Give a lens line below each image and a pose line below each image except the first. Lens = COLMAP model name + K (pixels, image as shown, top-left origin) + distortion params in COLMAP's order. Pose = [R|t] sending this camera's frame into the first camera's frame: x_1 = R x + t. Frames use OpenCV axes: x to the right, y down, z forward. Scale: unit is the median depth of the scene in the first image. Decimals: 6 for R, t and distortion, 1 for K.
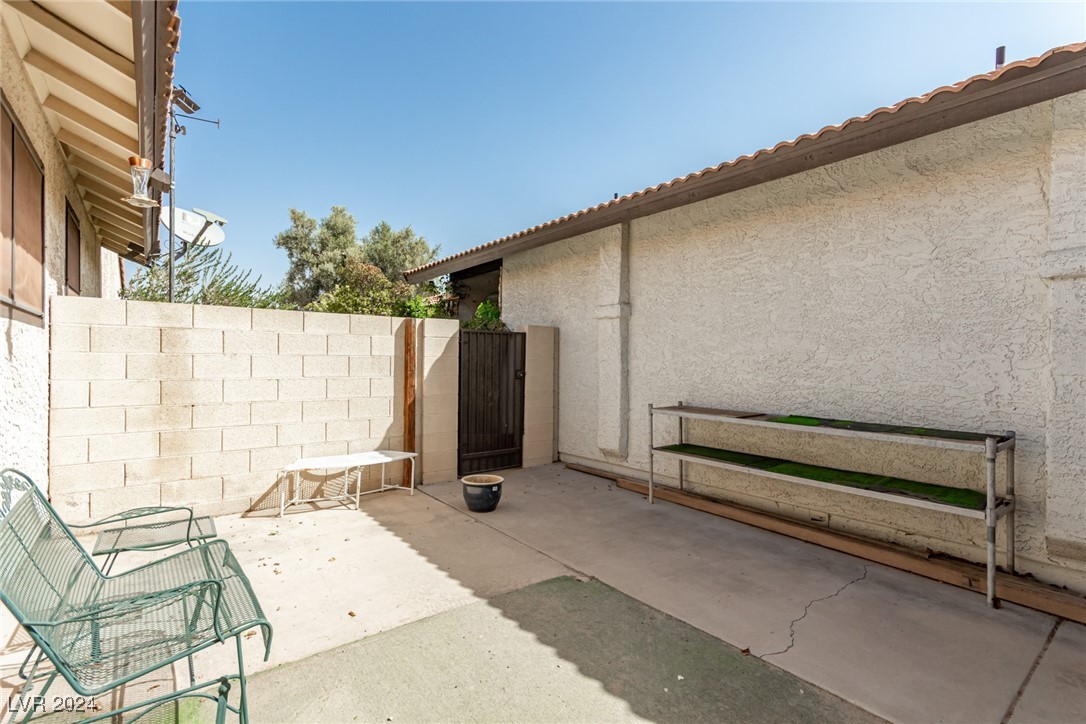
lens RADIAL K [[506.0, 0, 543.3], [0, 506.0, 363.5], [0, 0, 1]] dist [0.000521, 0.000145]
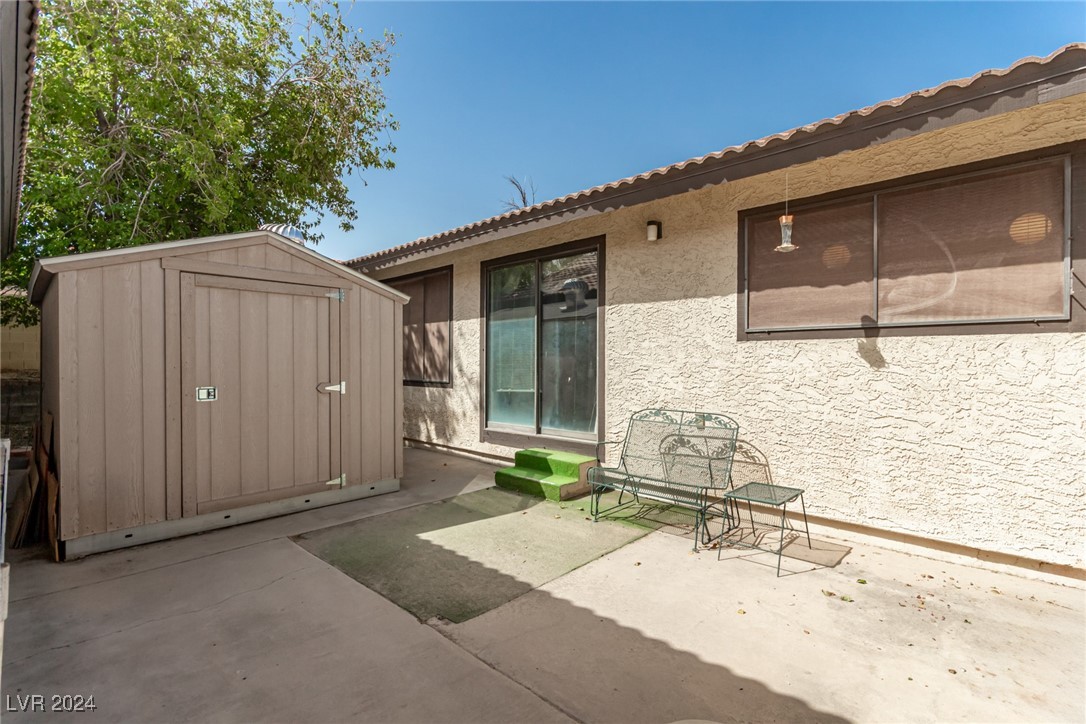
lens RADIAL K [[506.0, 0, 541.9], [0, 506.0, 366.3], [0, 0, 1]] dist [0.000521, 0.000145]
pose [[-0.987542, -0.013227, -0.156796, 0.044809], [-0.013292, 0.999911, -0.000631, -0.000896], [0.156791, 0.001461, -0.987631, 2.044962]]
